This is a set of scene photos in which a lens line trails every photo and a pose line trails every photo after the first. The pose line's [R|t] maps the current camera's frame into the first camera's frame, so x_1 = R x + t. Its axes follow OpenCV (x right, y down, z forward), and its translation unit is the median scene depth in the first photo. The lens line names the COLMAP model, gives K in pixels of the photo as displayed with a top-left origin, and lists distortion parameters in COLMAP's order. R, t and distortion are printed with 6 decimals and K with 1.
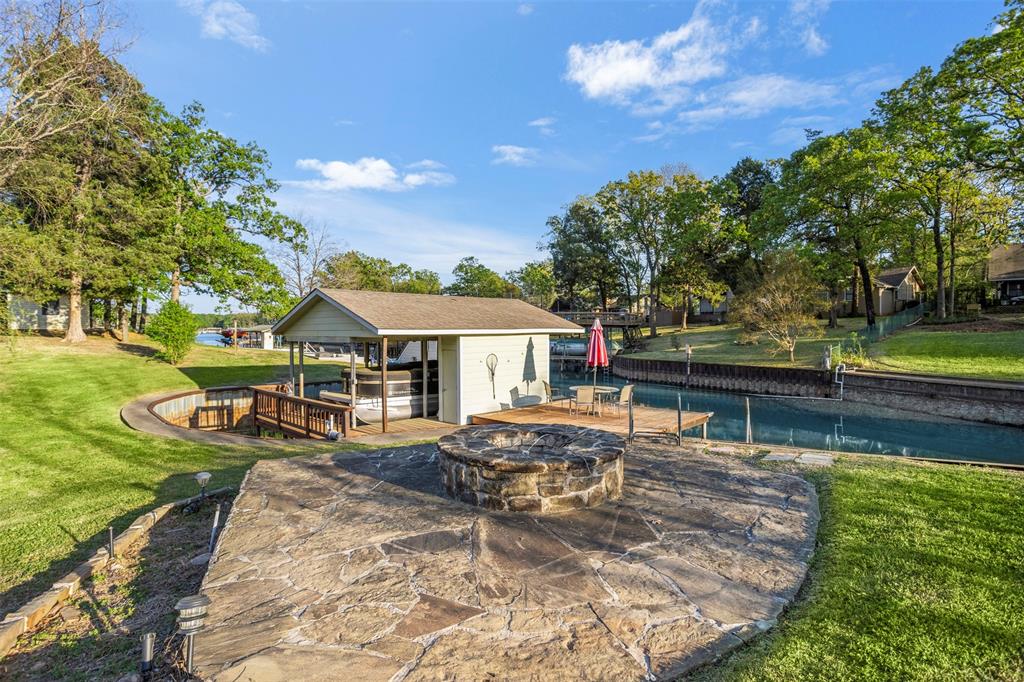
lens RADIAL K [[515.1, 0, 507.9], [0, 515.1, 332.3], [0, 0, 1]] dist [-0.052424, 0.031063]
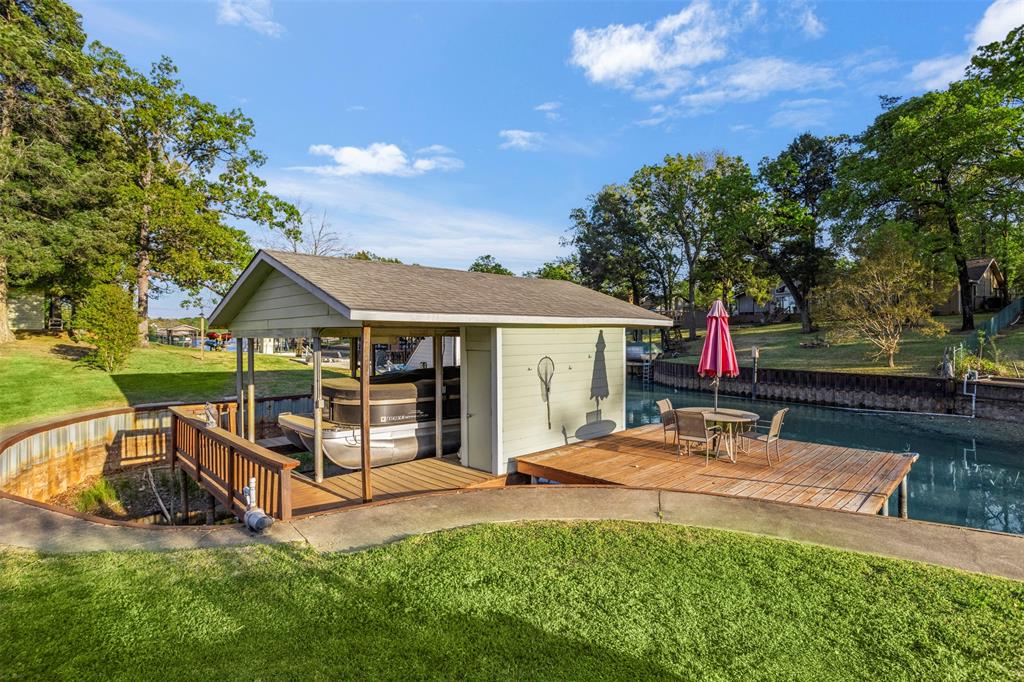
lens RADIAL K [[515.1, 0, 507.9], [0, 515.1, 332.3], [0, 0, 1]] dist [-0.052424, 0.031063]
pose [[0.999668, -0.001897, -0.025693, -0.028050], [0.001646, 0.999951, -0.009765, 0.008500], [0.025710, 0.009719, 0.999622, 0.173043]]
